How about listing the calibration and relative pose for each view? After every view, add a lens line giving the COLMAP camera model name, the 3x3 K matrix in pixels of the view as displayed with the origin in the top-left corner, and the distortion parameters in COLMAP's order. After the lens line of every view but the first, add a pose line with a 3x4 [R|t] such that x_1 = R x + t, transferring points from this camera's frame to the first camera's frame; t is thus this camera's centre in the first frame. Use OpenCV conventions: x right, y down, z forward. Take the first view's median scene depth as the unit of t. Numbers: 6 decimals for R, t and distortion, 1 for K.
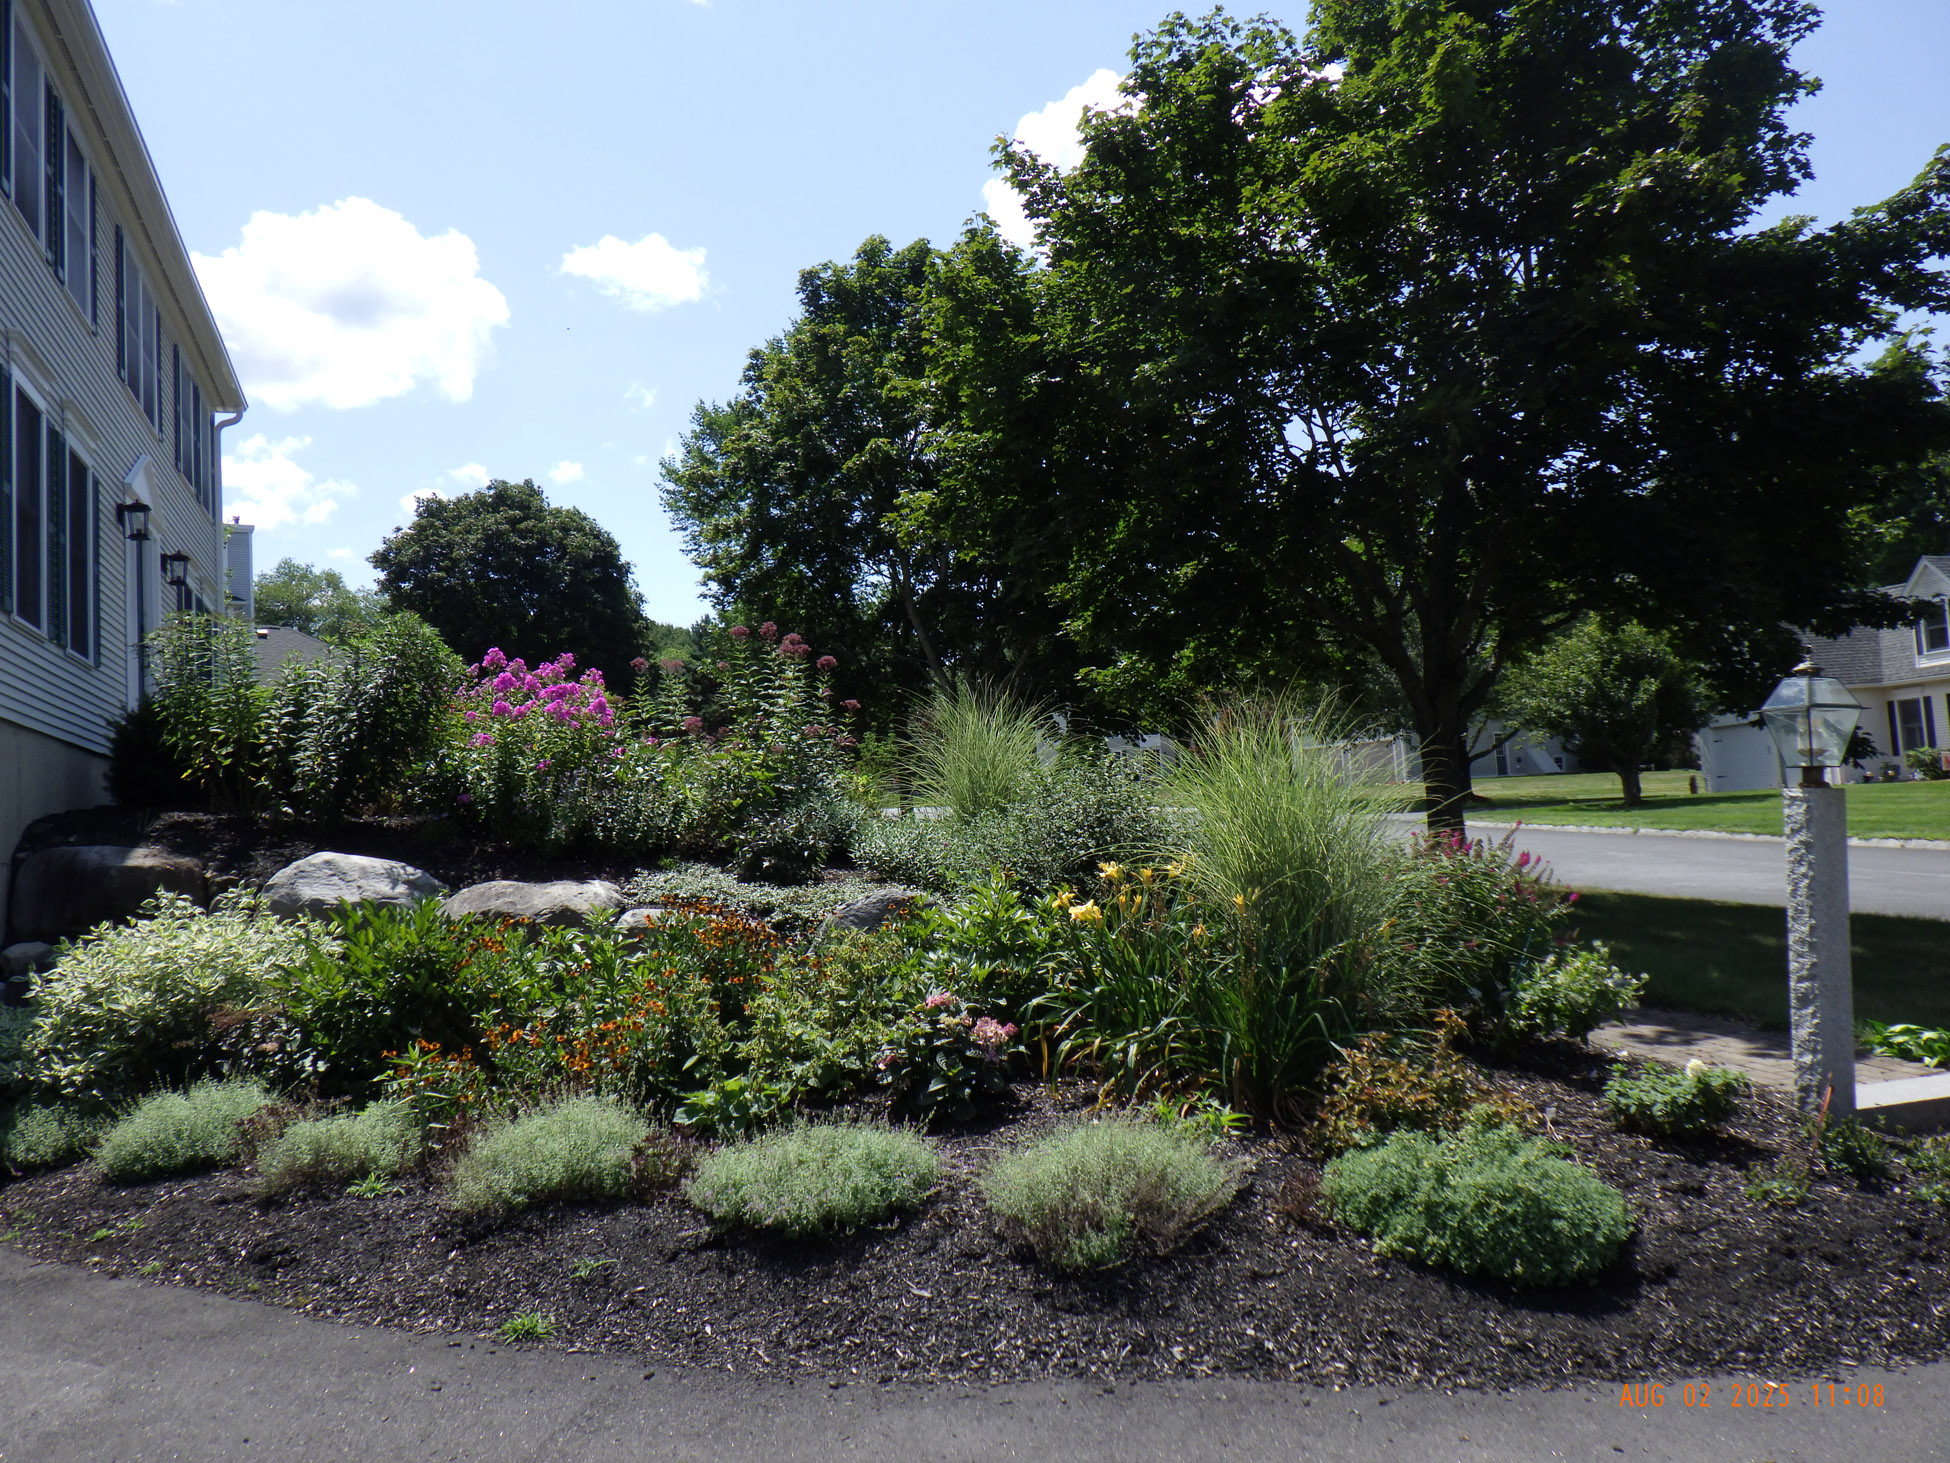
lens RADIAL K [[1590.4, 0, 975.0], [0, 1590.4, 731.5], [0, 0, 1]] dist [0.001500, 0.000117]
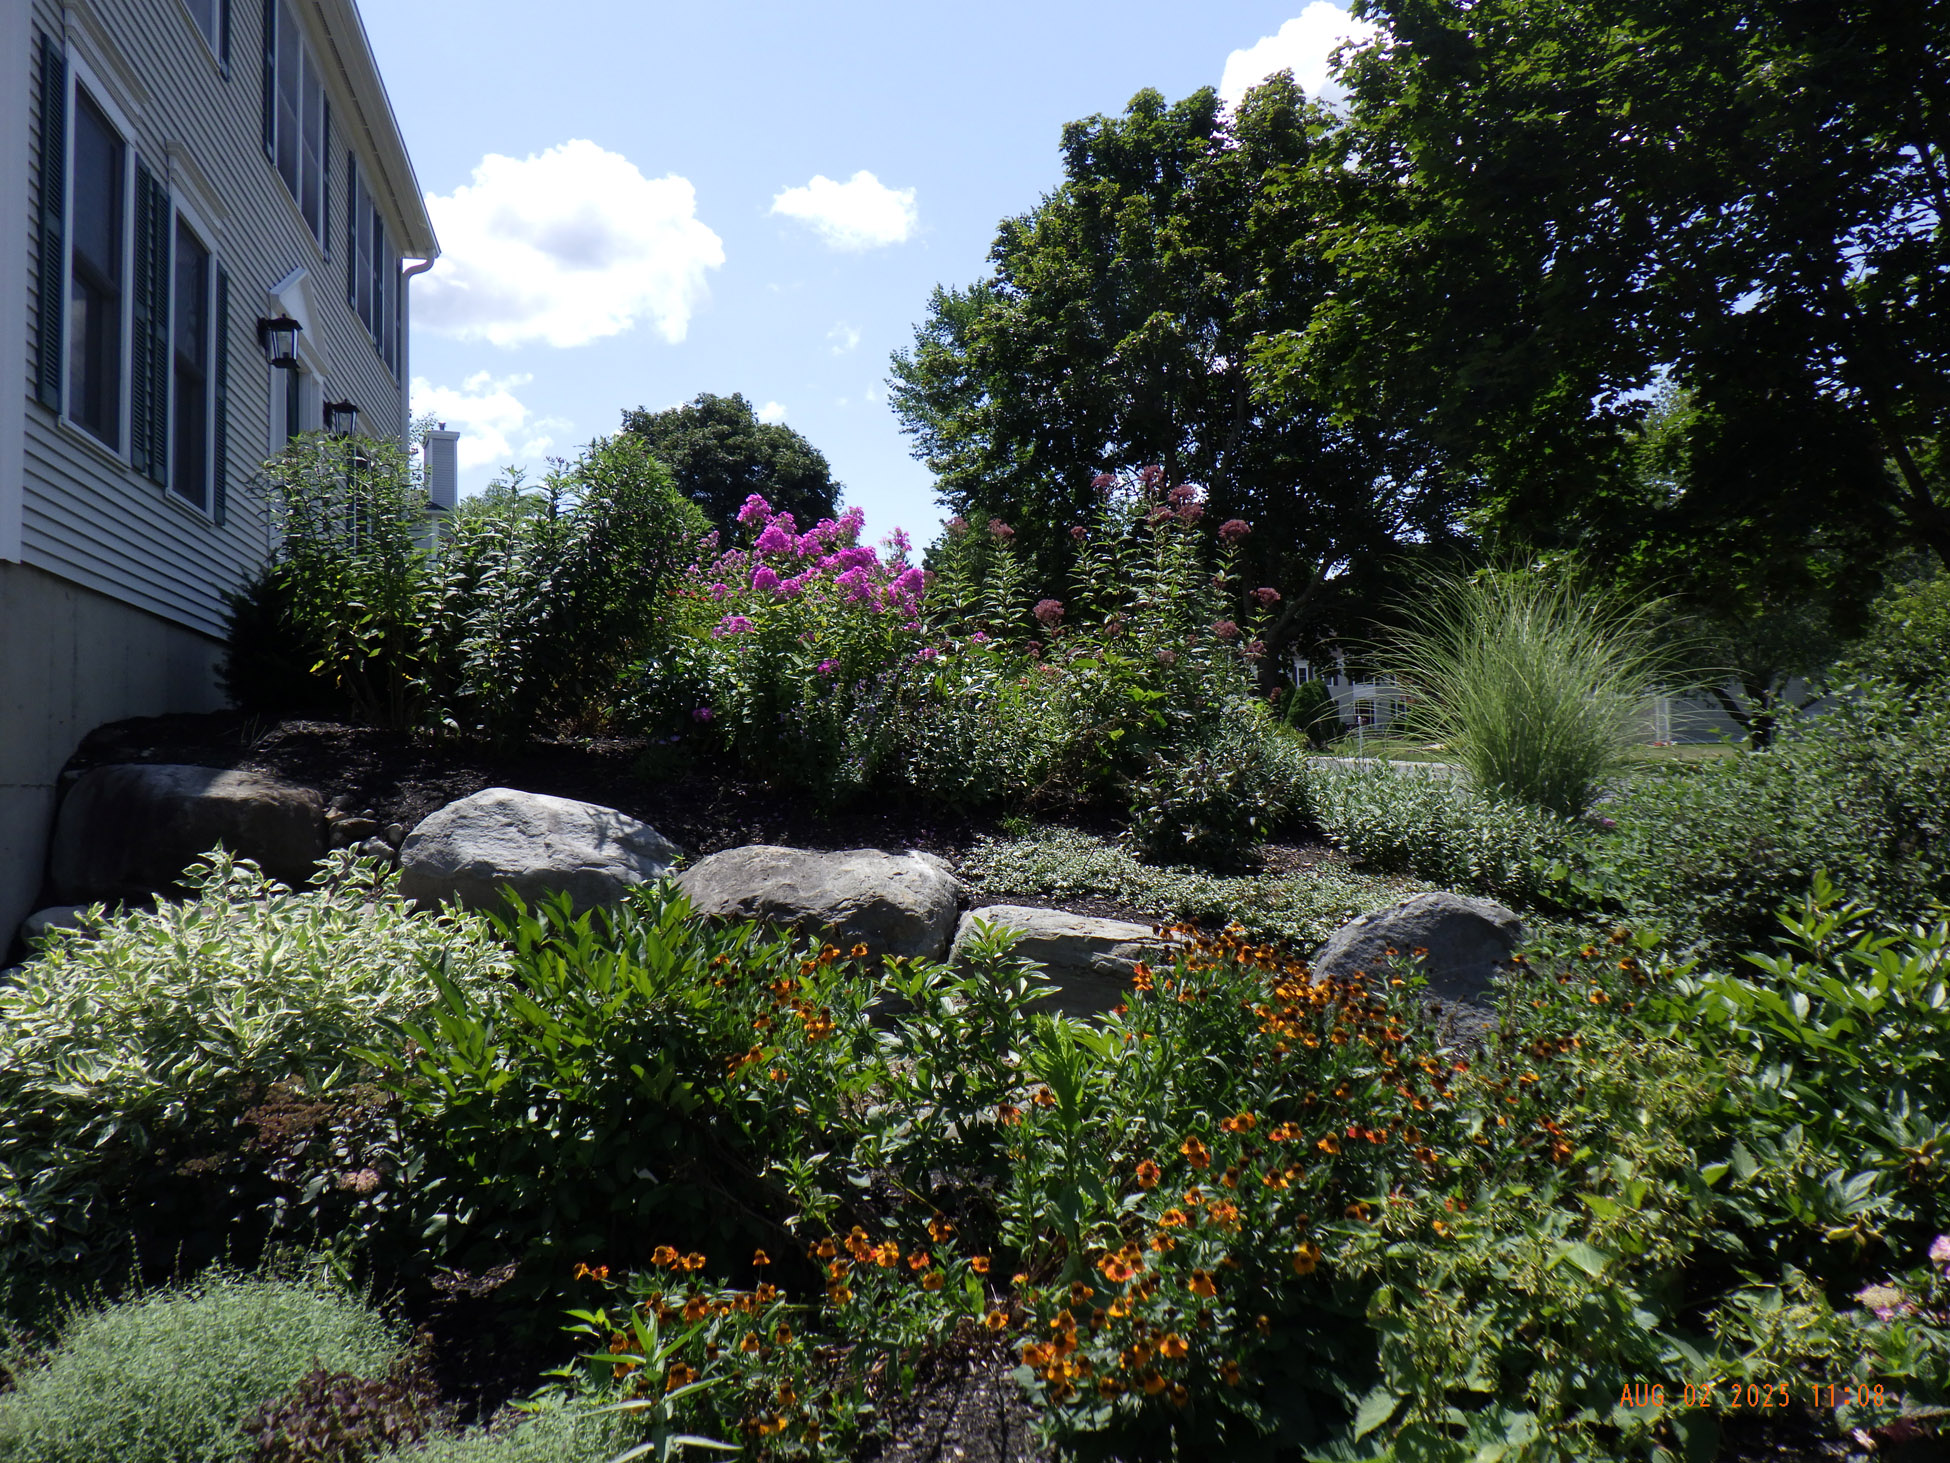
lens RADIAL K [[1590.4, 0, 975.0], [0, 1590.4, 731.5], [0, 0, 1]] dist [0.001500, 0.000117]
pose [[0.992877, 0.035063, -0.113866, -0.119800], [-0.030959, 0.998813, 0.037617, 0.018839], [0.115050, -0.033824, 0.992784, 0.318280]]
